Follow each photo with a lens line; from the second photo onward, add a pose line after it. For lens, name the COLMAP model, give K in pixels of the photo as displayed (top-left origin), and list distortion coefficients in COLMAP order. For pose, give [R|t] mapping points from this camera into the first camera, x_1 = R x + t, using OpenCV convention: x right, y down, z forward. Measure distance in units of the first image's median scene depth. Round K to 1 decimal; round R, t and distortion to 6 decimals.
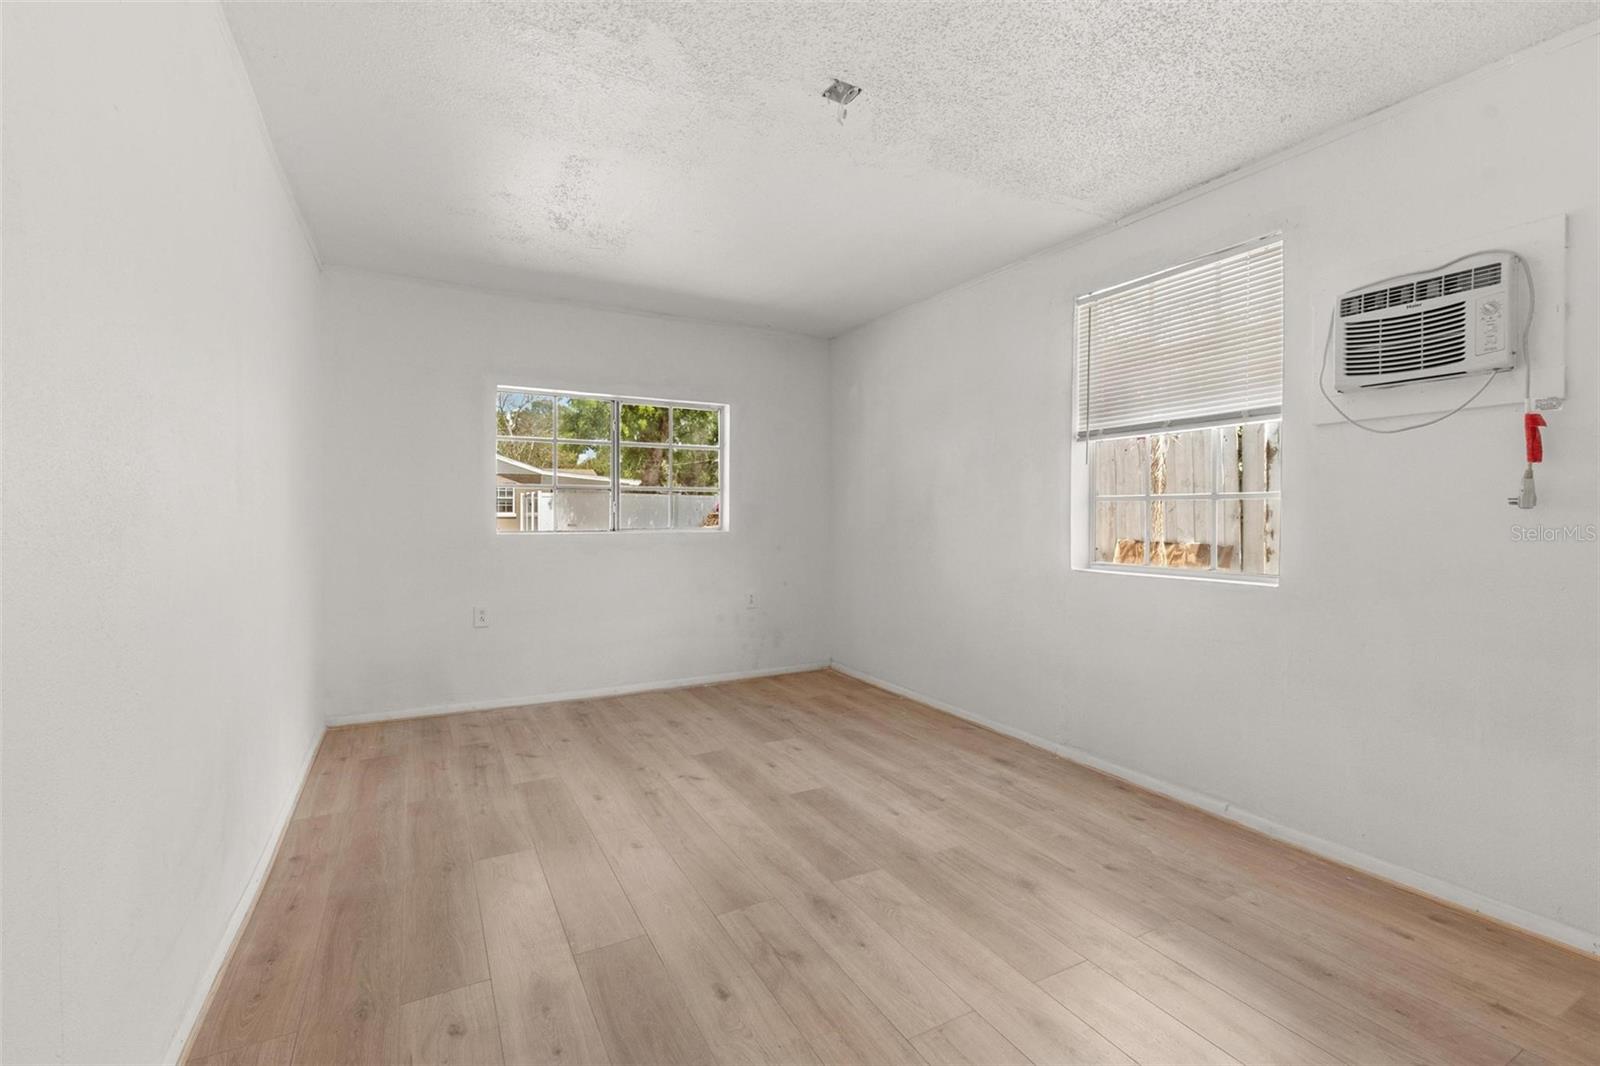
lens RADIAL K [[693.8, 0, 800.0], [0, 693.8, 533.0], [0, 0, 1]] dist [-0.001723, -0.000261]
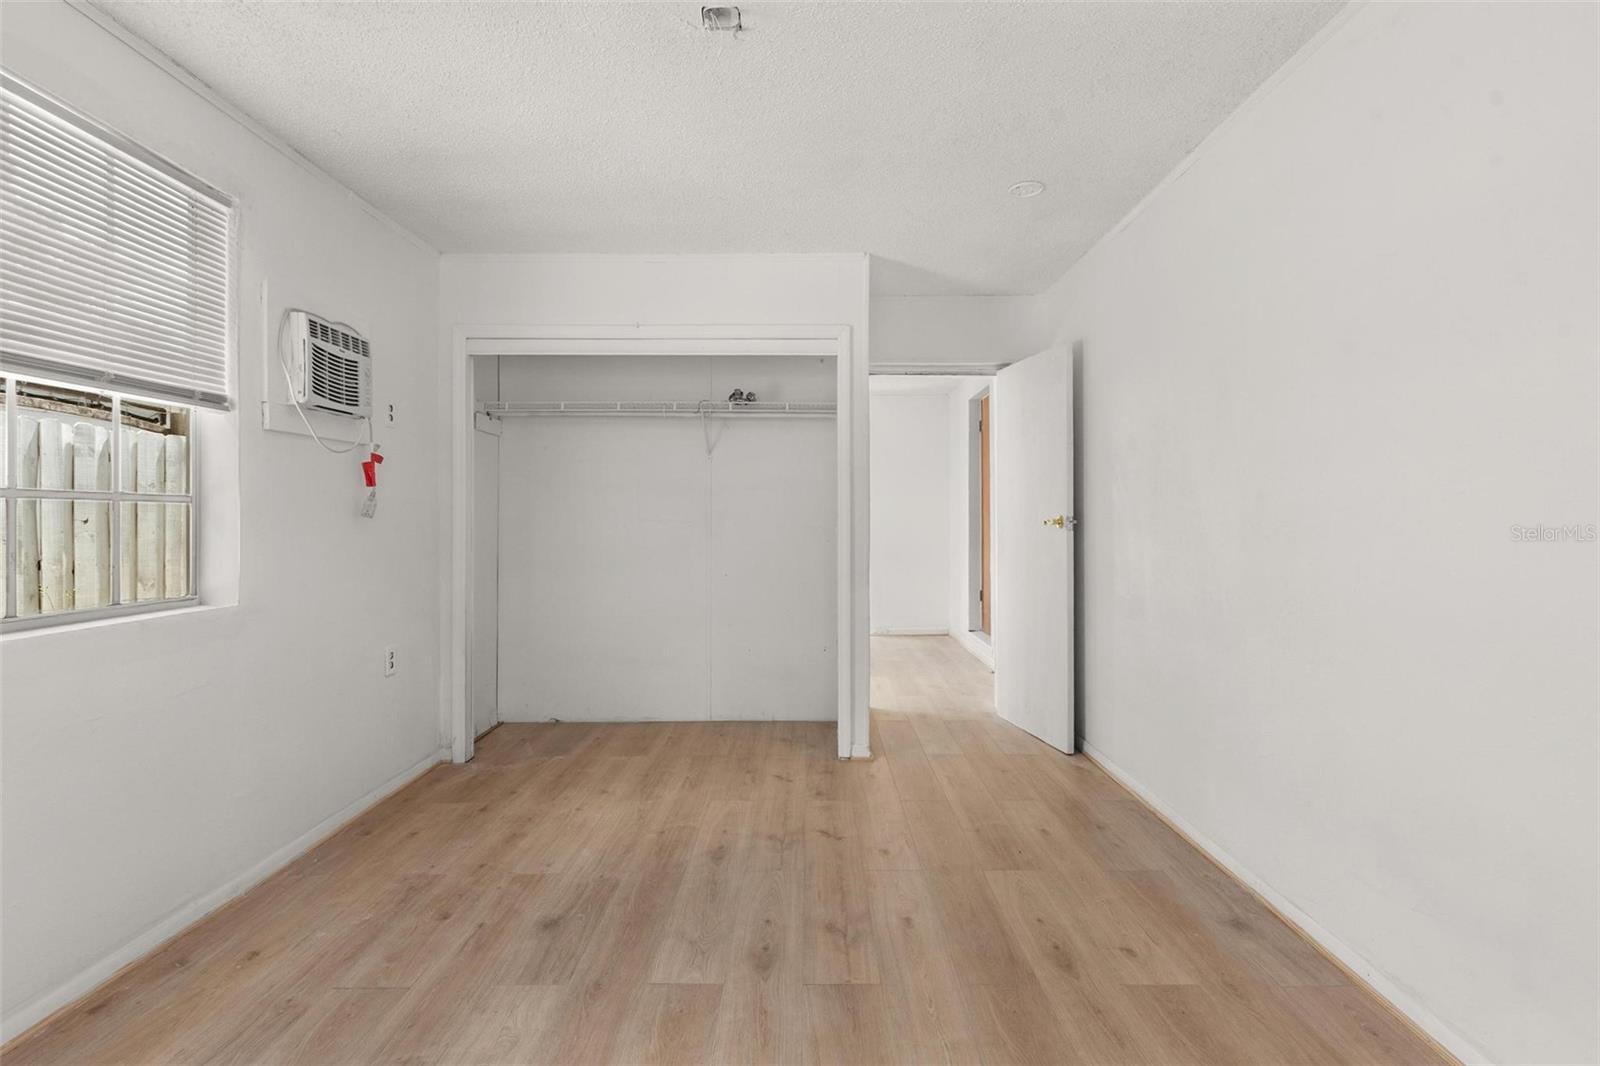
lens RADIAL K [[779.5, 0, 800.0], [0, 779.5, 533.0], [0, 0, 1]] dist [-0.000499, 0.000020]
pose [[-0.870017, -0.006864, 0.492974, -0.481056], [0.013671, 0.999183, 0.038039, -0.047521], [-0.492832, 0.039834, -0.869212, 1.765581]]
